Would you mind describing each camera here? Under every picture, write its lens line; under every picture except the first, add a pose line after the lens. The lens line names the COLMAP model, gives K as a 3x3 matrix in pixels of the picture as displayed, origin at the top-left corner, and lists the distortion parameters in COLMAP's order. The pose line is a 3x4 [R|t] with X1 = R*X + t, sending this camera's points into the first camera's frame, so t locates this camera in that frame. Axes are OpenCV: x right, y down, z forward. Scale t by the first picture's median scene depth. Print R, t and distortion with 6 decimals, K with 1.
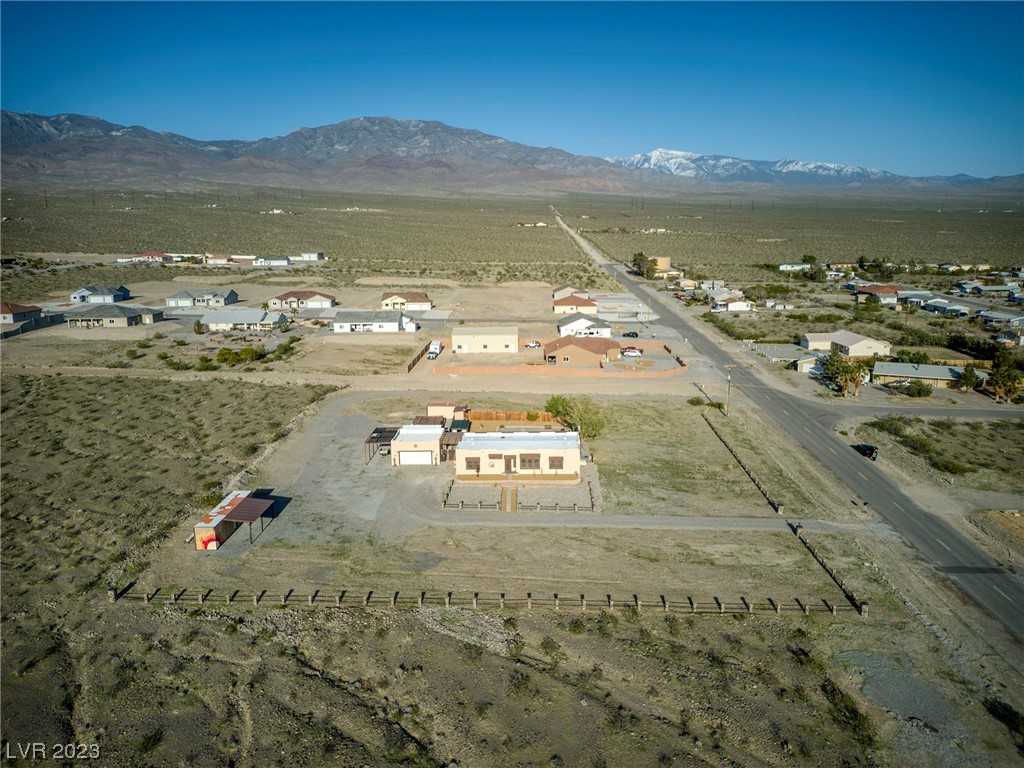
lens RADIAL K [[765.1, 0, 512.3], [0, 765.1, 377.4], [0, 0, 1]] dist [0.115191, -0.183522]
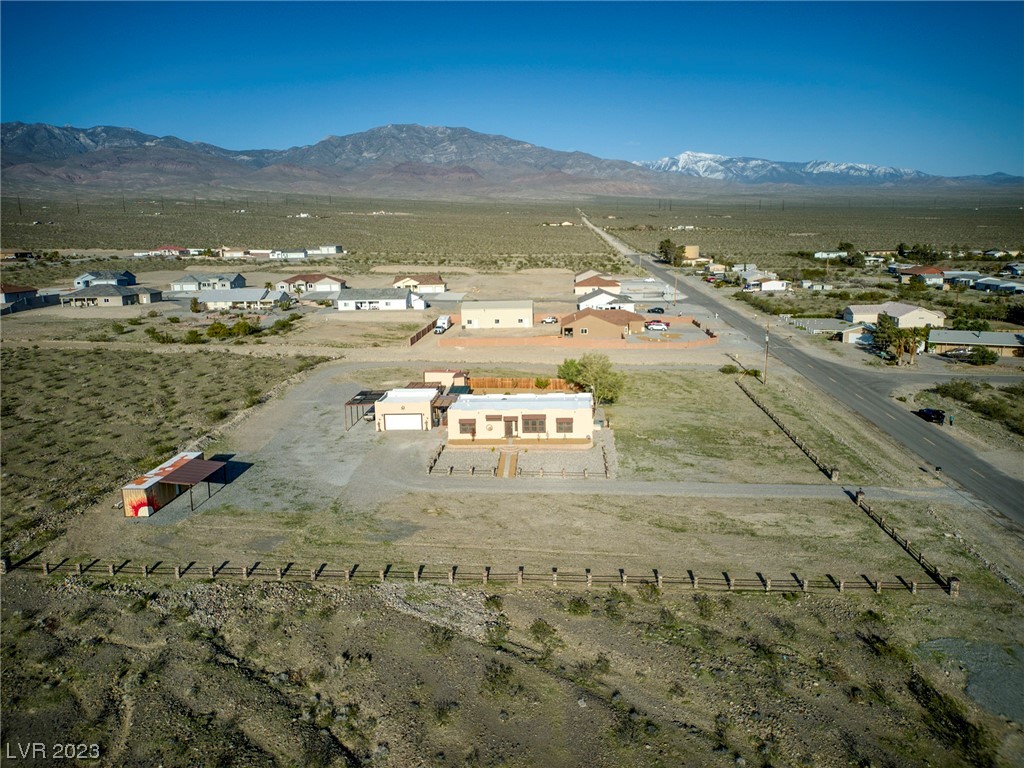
lens RADIAL K [[765.1, 0, 512.3], [0, 765.1, 377.4], [0, 0, 1]] dist [0.115191, -0.183522]
pose [[0.999344, -0.004190, -0.035960, 0.025138], [0.003944, 0.999968, -0.006901, 0.053819], [0.035988, 0.006755, 0.999329, 0.121923]]
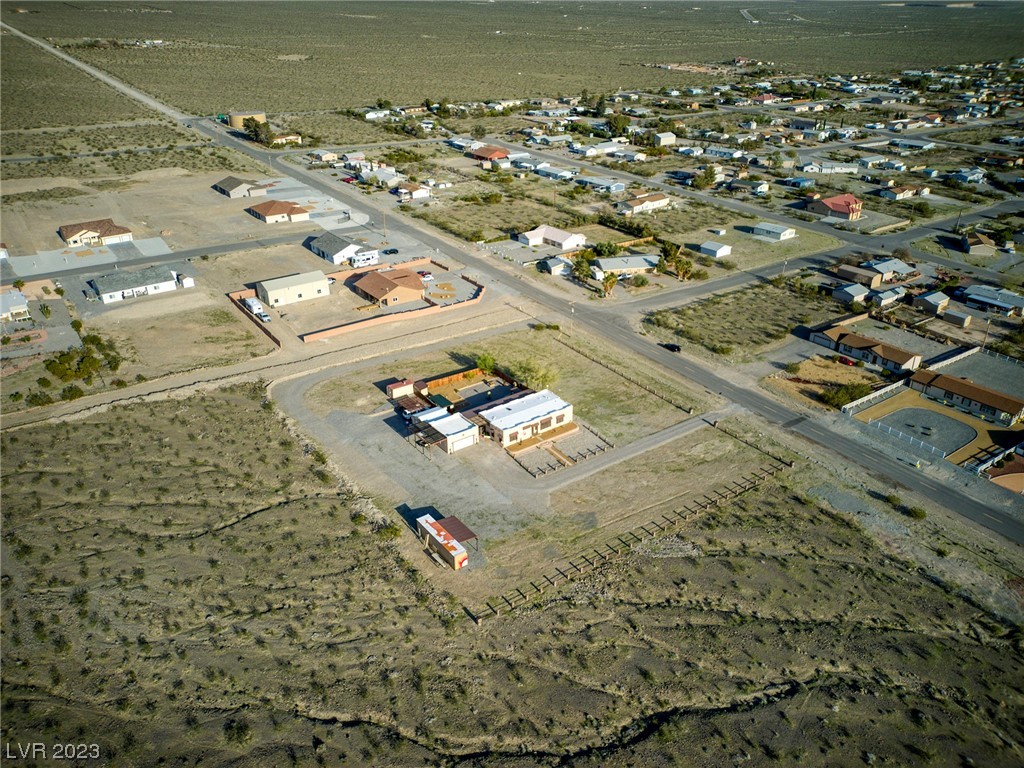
lens RADIAL K [[765.1, 0, 512.3], [0, 765.1, 377.4], [0, 0, 1]] dist [0.115191, -0.183522]
pose [[0.795868, -0.263229, 0.545256, -0.659630], [0.116513, 0.950302, 0.288705, -0.329652], [-0.594153, -0.166242, 0.786985, -0.060626]]
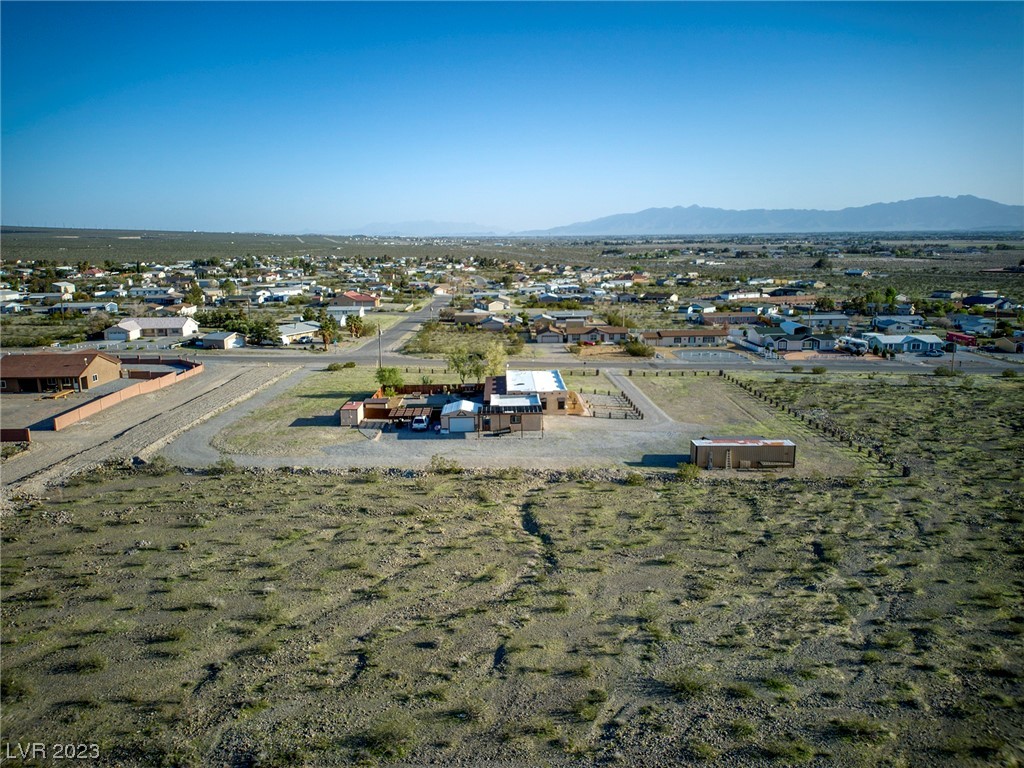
lens RADIAL K [[762.0, 0, 512.0], [0, 762.0, 384.0], [0, 0, 1]] dist [0.104891, -0.160755]
pose [[-0.039658, -0.179746, 0.982913, -0.940597], [0.200220, 0.962307, 0.184056, -0.106148], [-0.978948, 0.204098, -0.002174, 0.907451]]
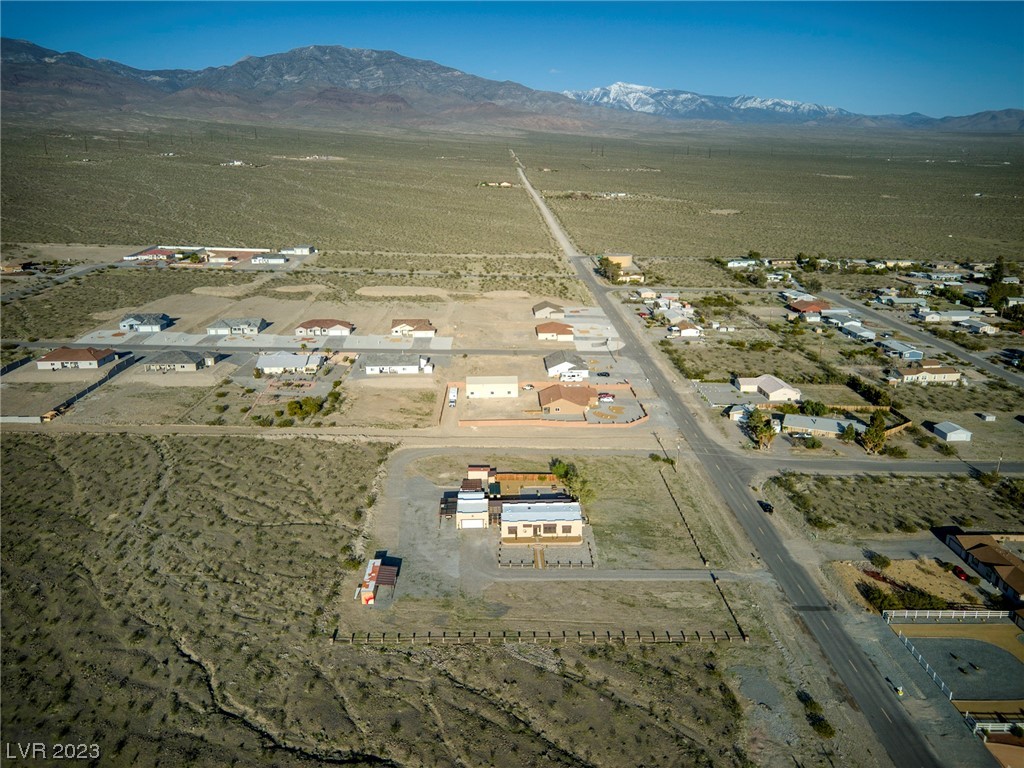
lens RADIAL K [[765.1, 0, 512.3], [0, 765.1, 377.4], [0, 0, 1]] dist [0.115191, -0.183522]
pose [[0.998503, -0.006574, 0.054293, -0.112910], [0.002218, 0.996799, 0.079920, -0.266904], [-0.054644, -0.079680, 0.995322, -0.429001]]
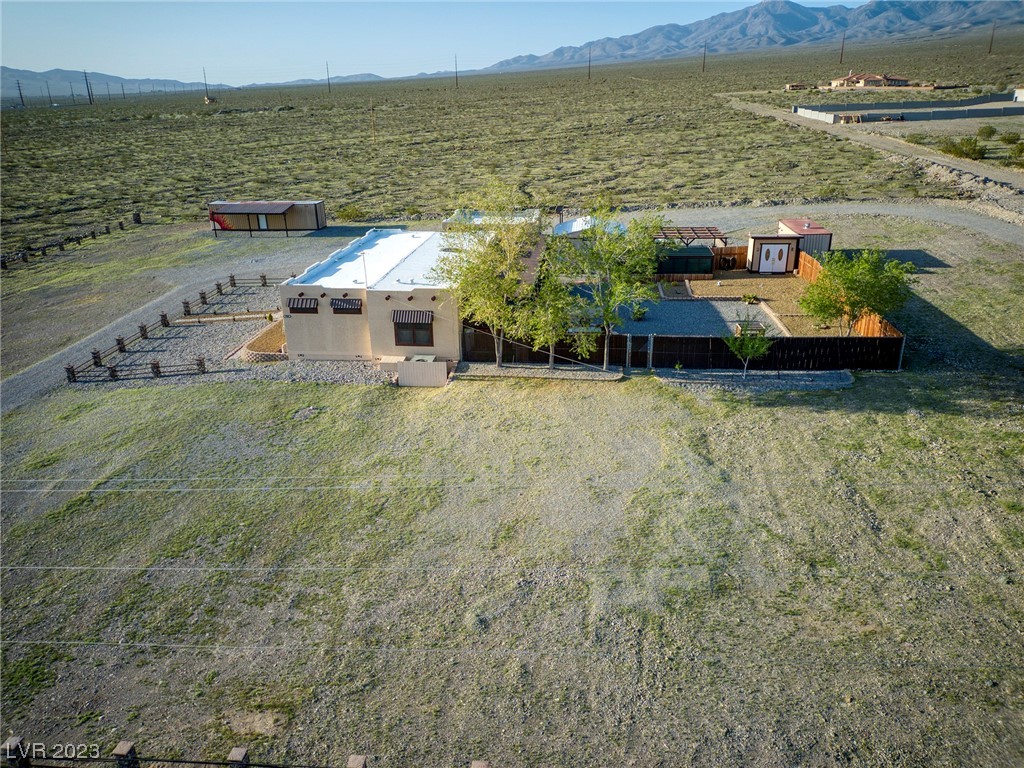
lens RADIAL K [[770.3, 0, 509.8], [0, 770.3, 382.2], [0, 0, 1]] dist [0.020044, -0.008154]
pose [[-0.079142, 0.361183, -0.929130, 0.362357], [-0.171410, 0.913241, 0.369607, -0.014612], [0.982016, 0.188513, -0.010366, 0.939304]]
